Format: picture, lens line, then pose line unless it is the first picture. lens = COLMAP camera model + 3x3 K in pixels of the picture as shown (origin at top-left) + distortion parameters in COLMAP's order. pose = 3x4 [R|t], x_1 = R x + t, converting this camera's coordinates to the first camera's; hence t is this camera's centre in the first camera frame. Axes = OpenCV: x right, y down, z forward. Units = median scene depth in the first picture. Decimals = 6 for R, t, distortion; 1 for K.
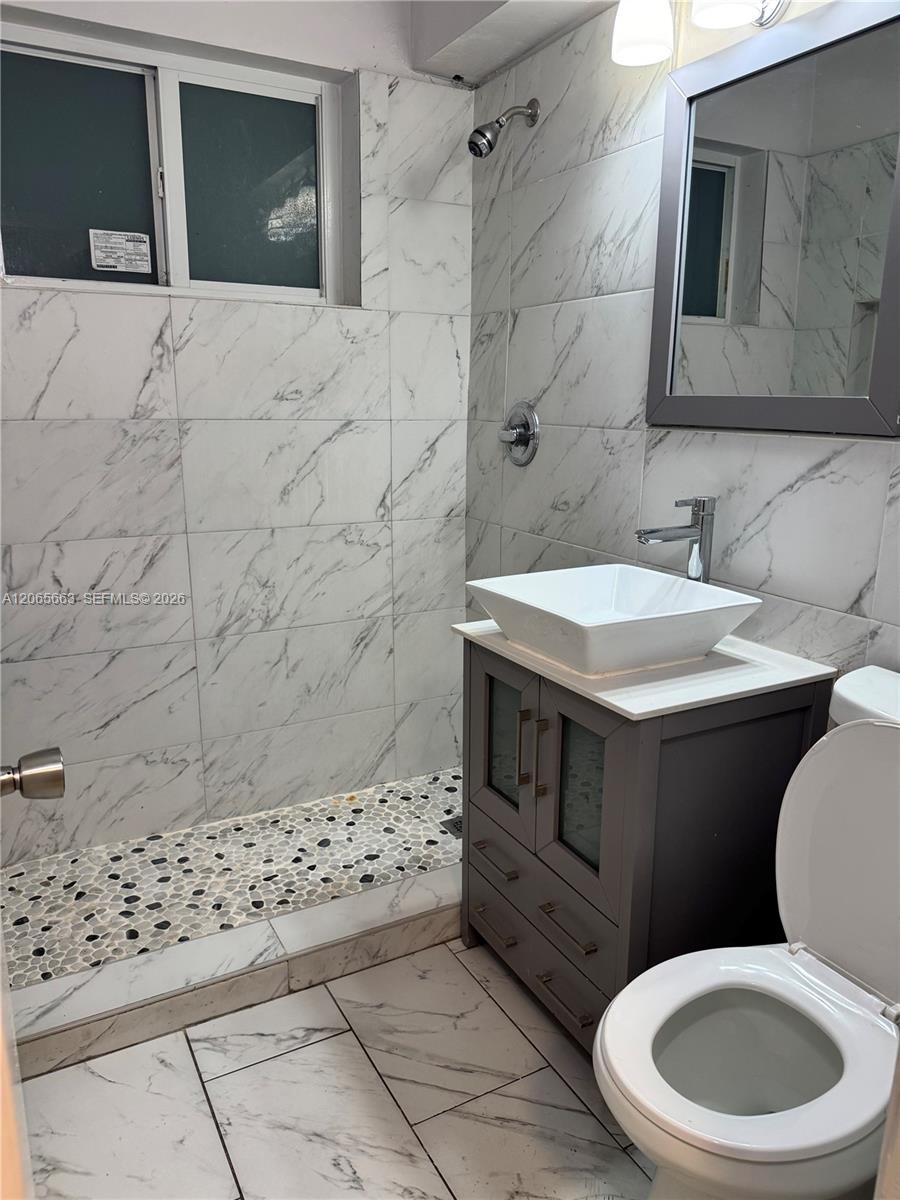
lens RADIAL K [[838.6, 0, 453.9], [0, 838.6, 596.6], [0, 0, 1]] dist [-0.026855, -0.002791]
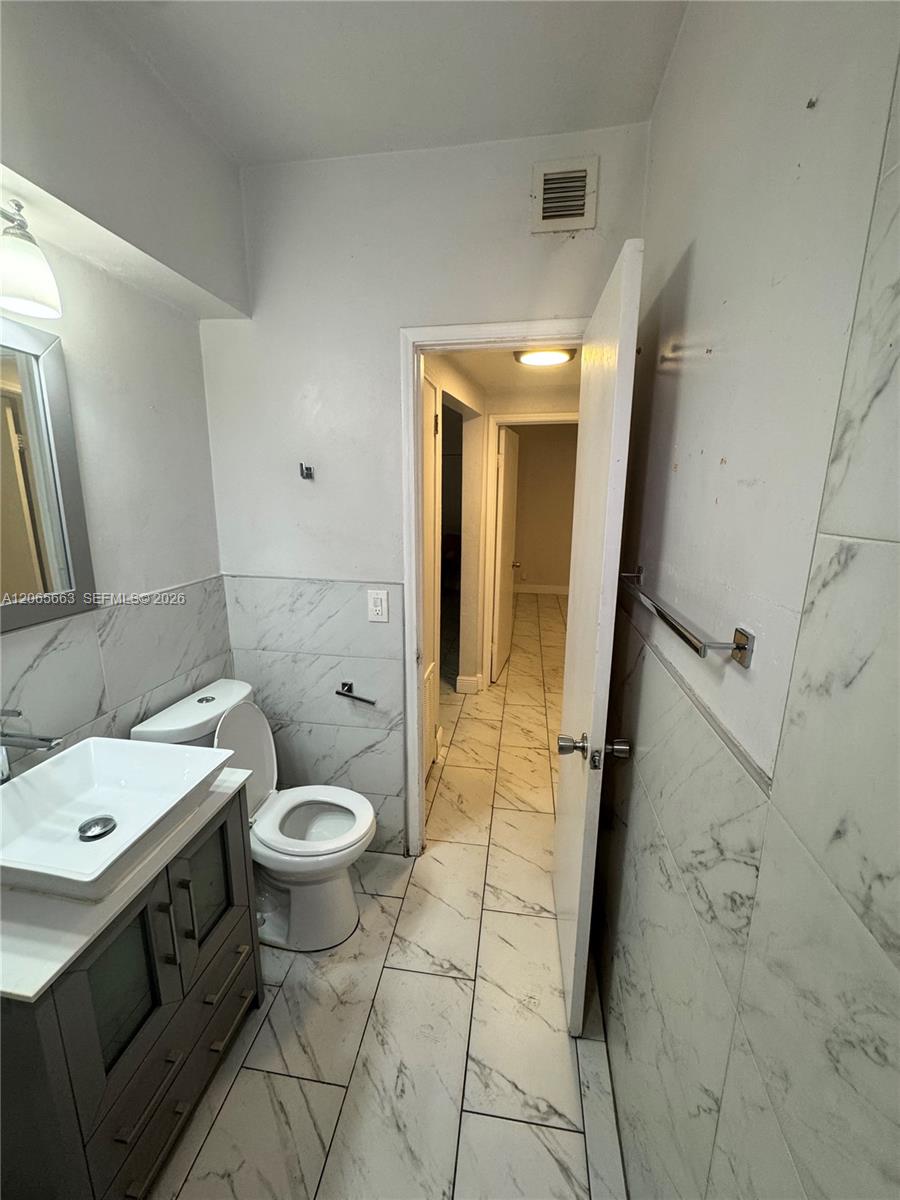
lens RADIAL K [[483.6, 0, 452.5], [0, 483.6, 598.4], [0, 0, 1]] dist [-0.000650, -0.000188]
pose [[-0.795492, -0.141146, 0.589297, -0.589025], [0.125822, 0.912825, 0.388483, -0.468993], [-0.592758, 0.383182, -0.708386, 1.174528]]
